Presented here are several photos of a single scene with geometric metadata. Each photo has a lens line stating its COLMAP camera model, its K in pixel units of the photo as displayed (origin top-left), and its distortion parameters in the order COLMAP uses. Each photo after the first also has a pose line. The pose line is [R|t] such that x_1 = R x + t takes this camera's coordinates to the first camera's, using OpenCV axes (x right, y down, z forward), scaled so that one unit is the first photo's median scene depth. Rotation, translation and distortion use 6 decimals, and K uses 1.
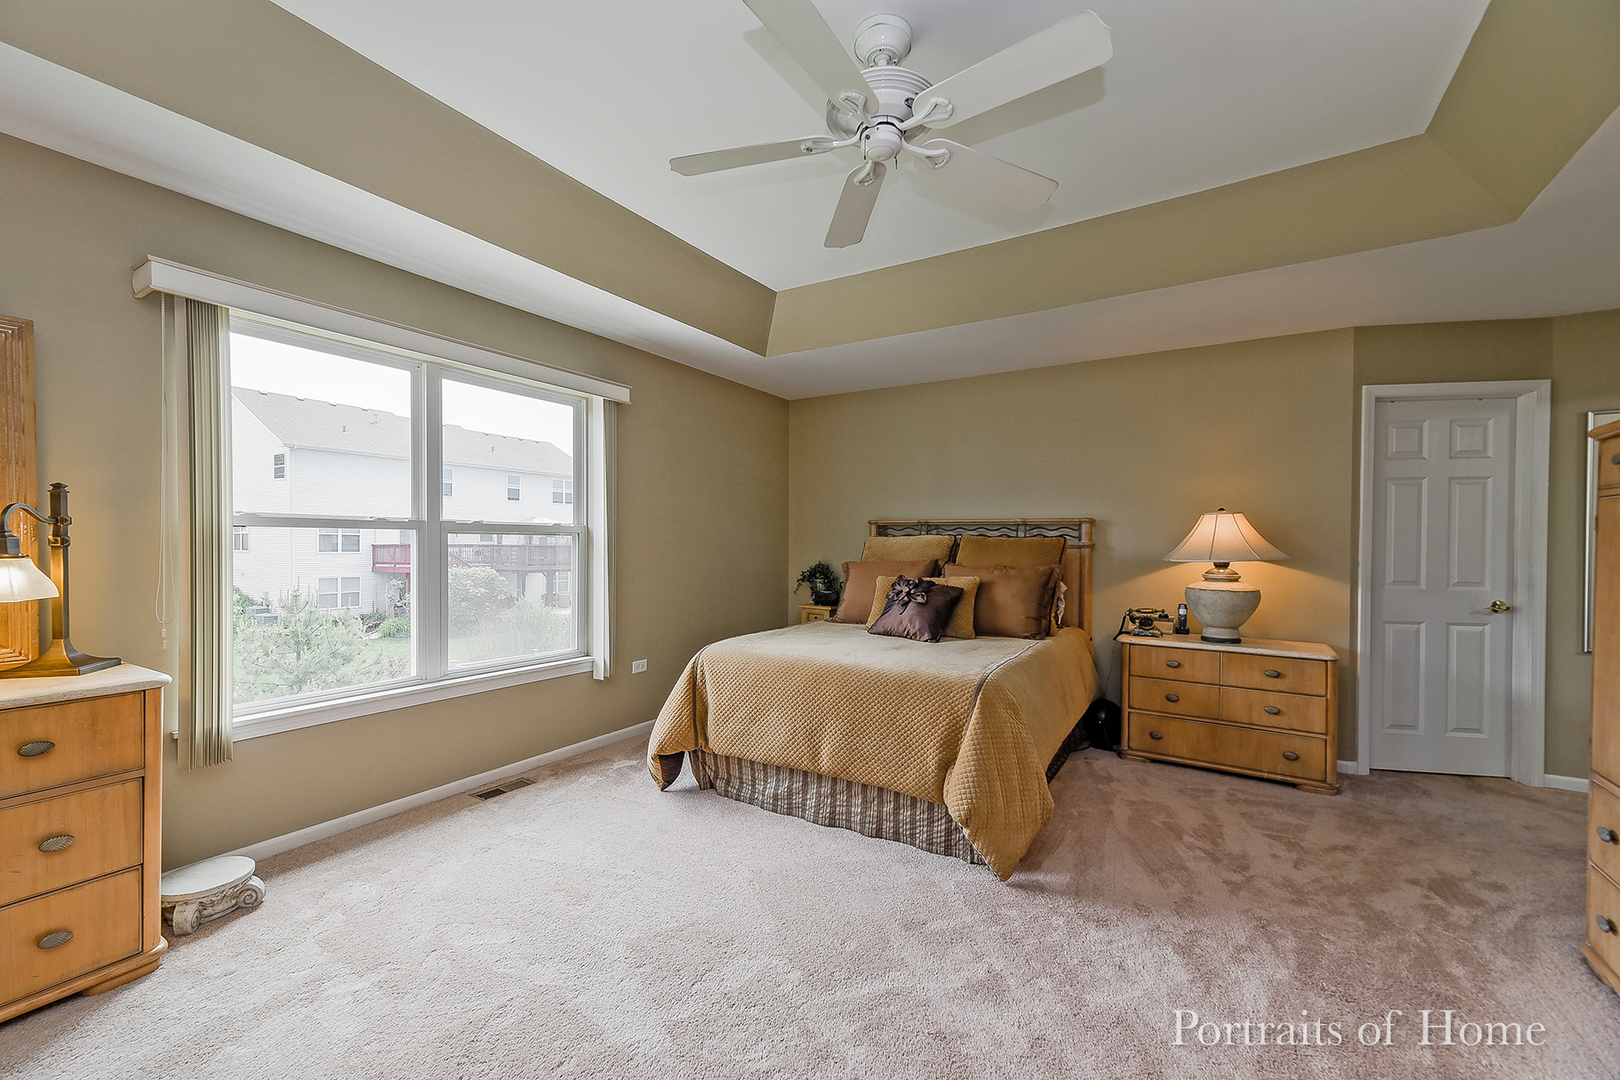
lens RADIAL K [[667.7, 0, 805.9], [0, 667.7, 546.3], [0, 0, 1]] dist [0.017752, -0.000402]
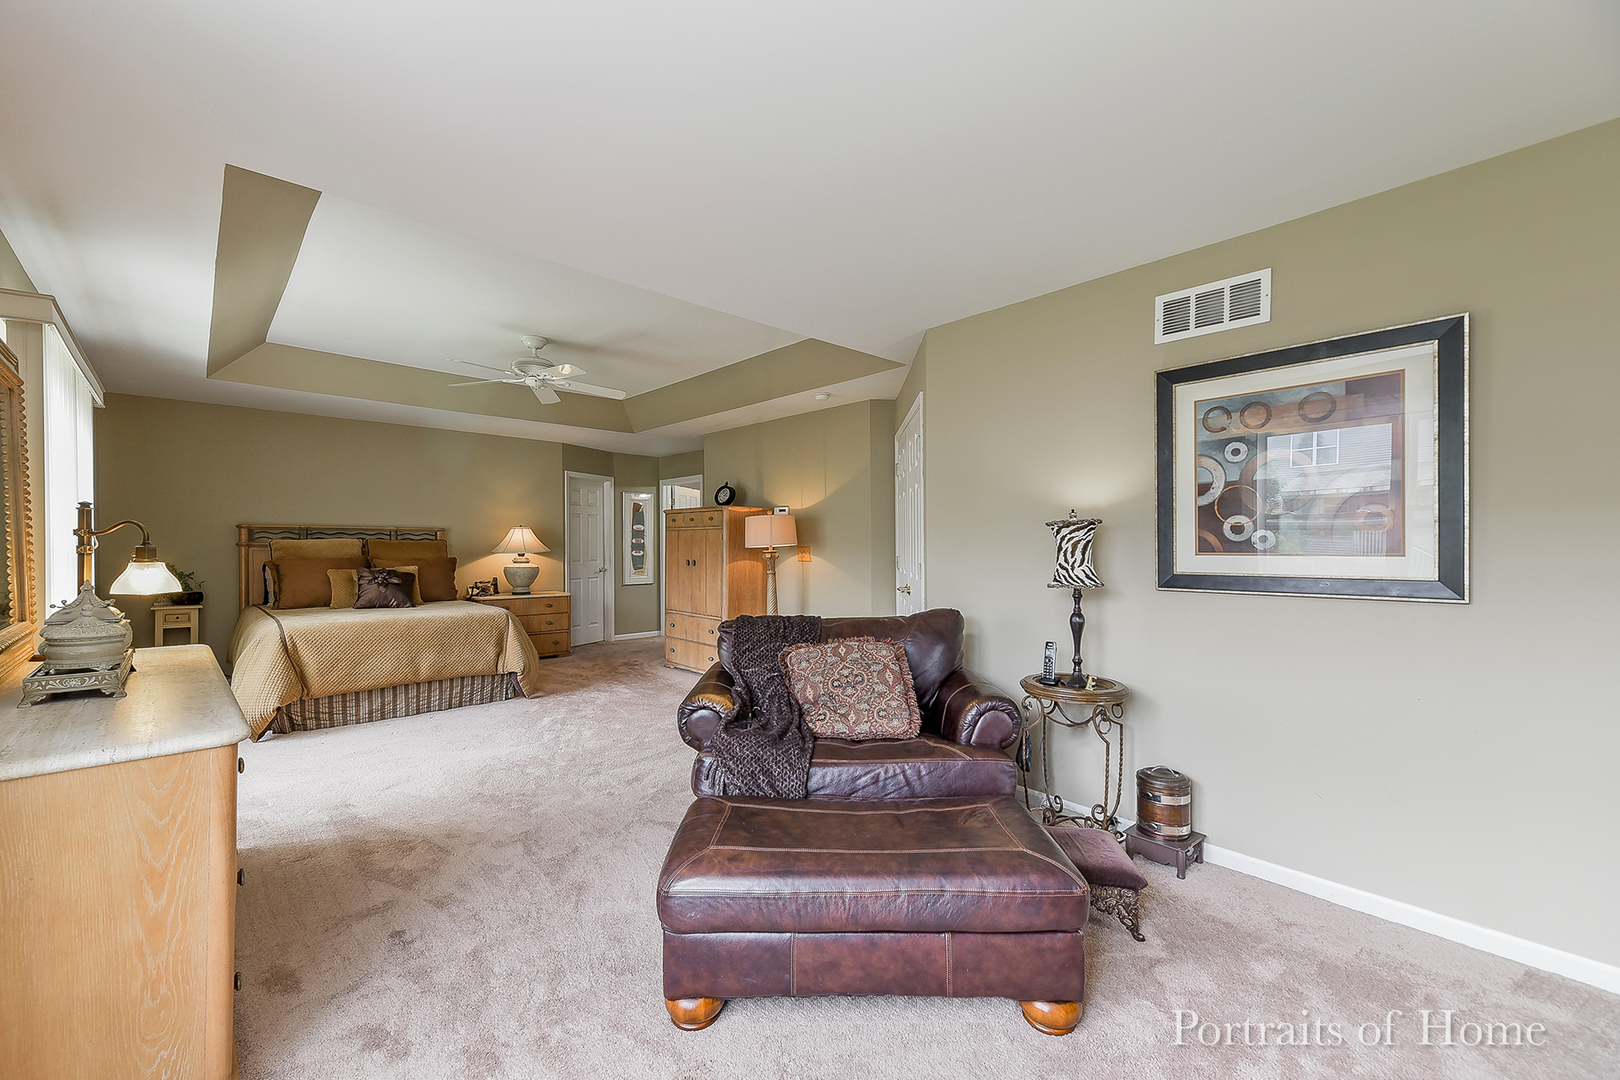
lens RADIAL K [[667.7, 0, 805.9], [0, 667.7, 546.3], [0, 0, 1]] dist [0.017752, -0.000402]
pose [[0.256186, -0.009880, 0.966577, -1.222772], [0.006608, 0.999942, 0.008469, -0.009469], [-0.966605, 0.004217, 0.256237, -0.342983]]
